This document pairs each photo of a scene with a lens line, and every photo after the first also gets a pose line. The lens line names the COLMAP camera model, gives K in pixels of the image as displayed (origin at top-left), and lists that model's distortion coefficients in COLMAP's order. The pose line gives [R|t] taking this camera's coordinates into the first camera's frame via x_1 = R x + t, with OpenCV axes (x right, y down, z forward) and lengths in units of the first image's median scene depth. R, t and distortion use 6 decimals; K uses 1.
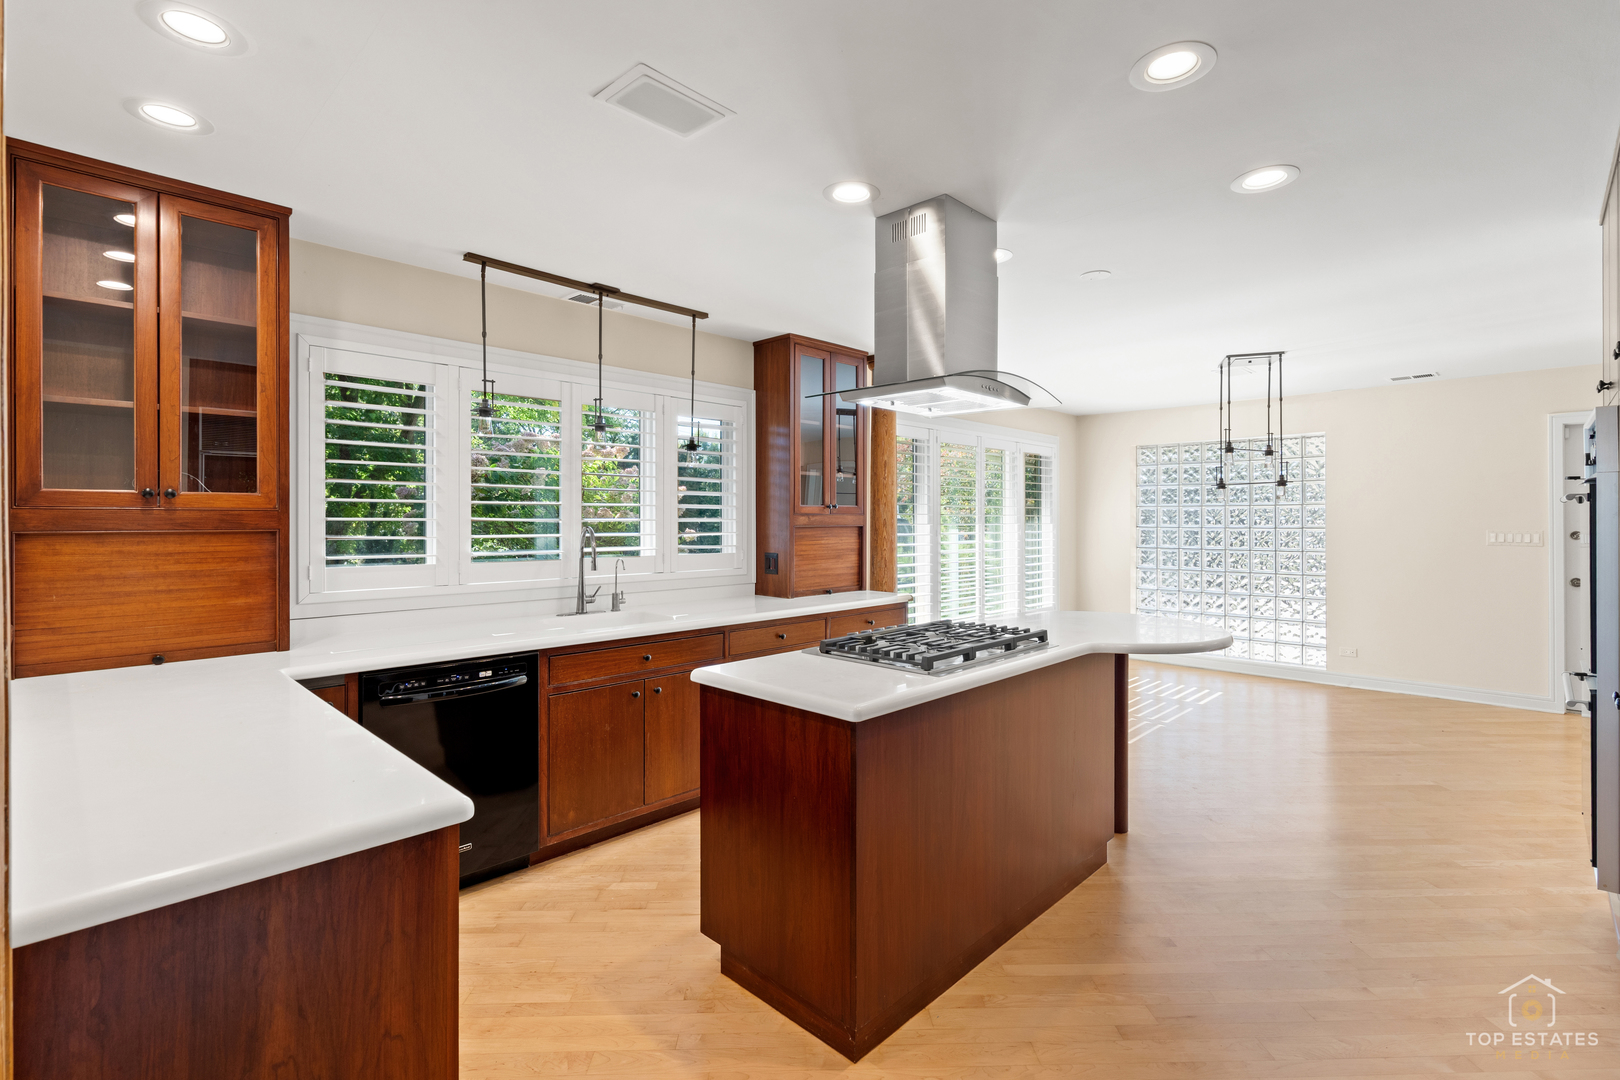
lens RADIAL K [[737.6, 0, 813.2], [0, 737.6, 532.6], [0, 0, 1]] dist [0.000274, 0.000053]
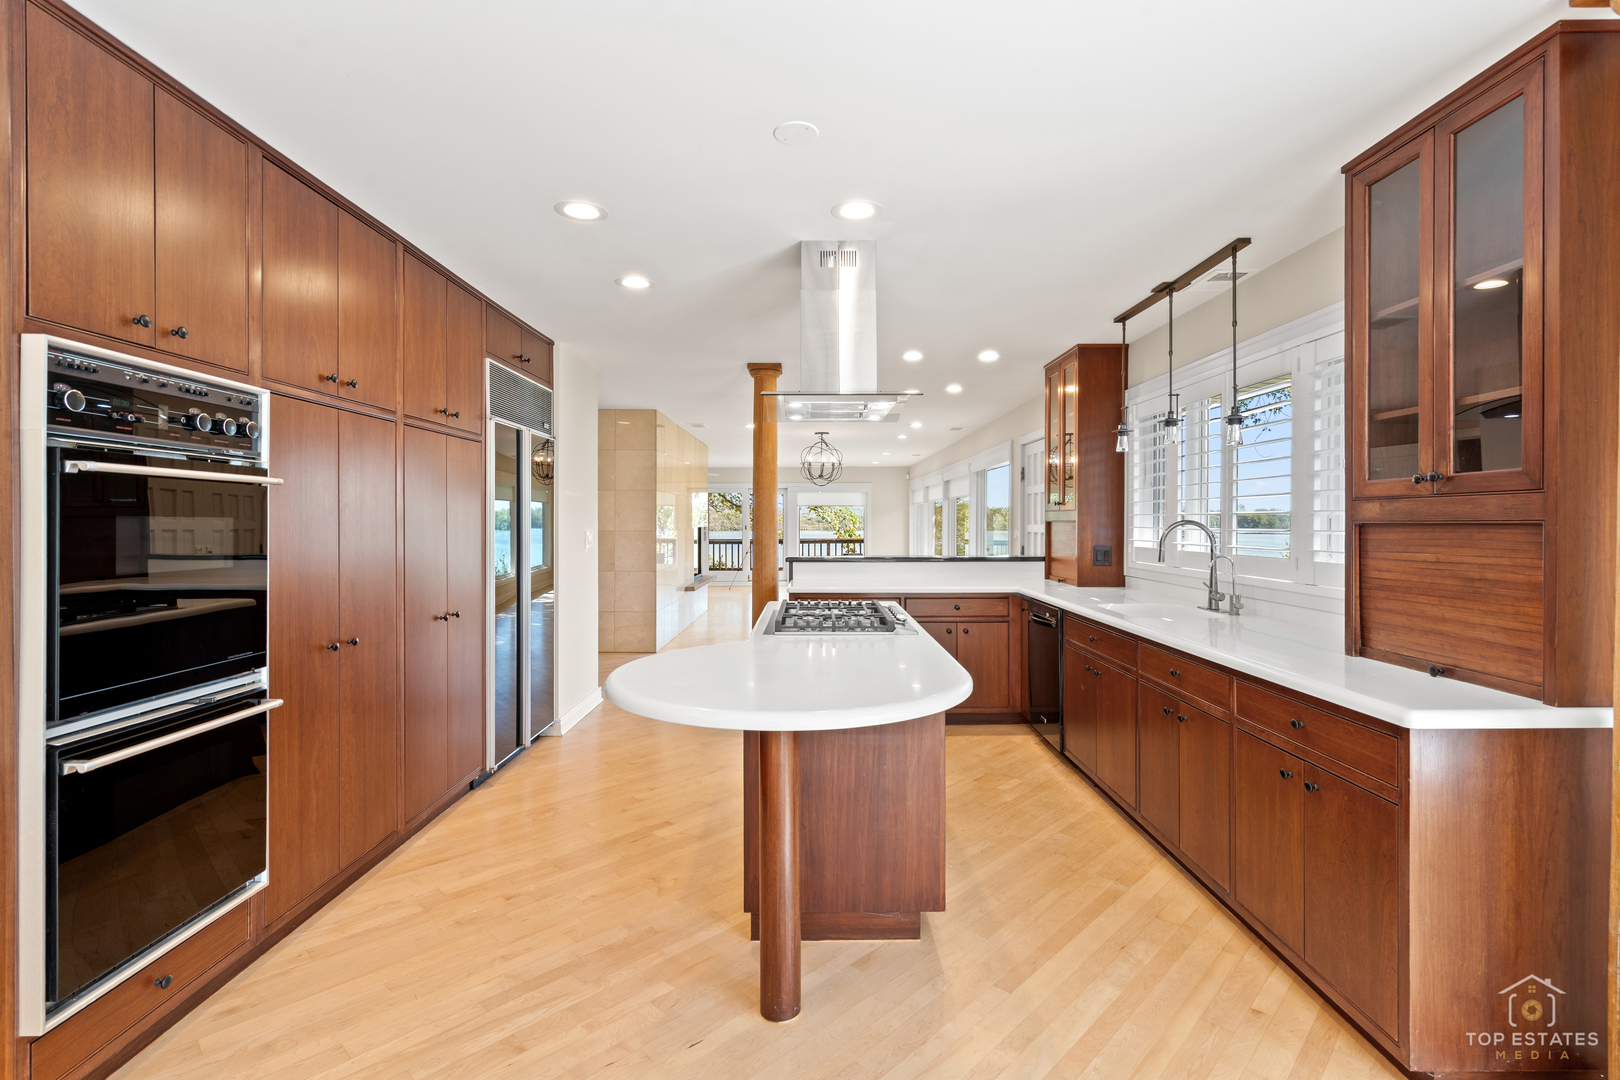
lens RADIAL K [[737.6, 0, 813.2], [0, 737.6, 532.6], [0, 0, 1]] dist [0.000274, 0.000053]
pose [[-0.716317, 0.006237, -0.697748, 0.843647], [-0.015554, 0.999569, 0.024902, -0.011505], [0.697602, 0.028691, -0.715911, 1.499577]]
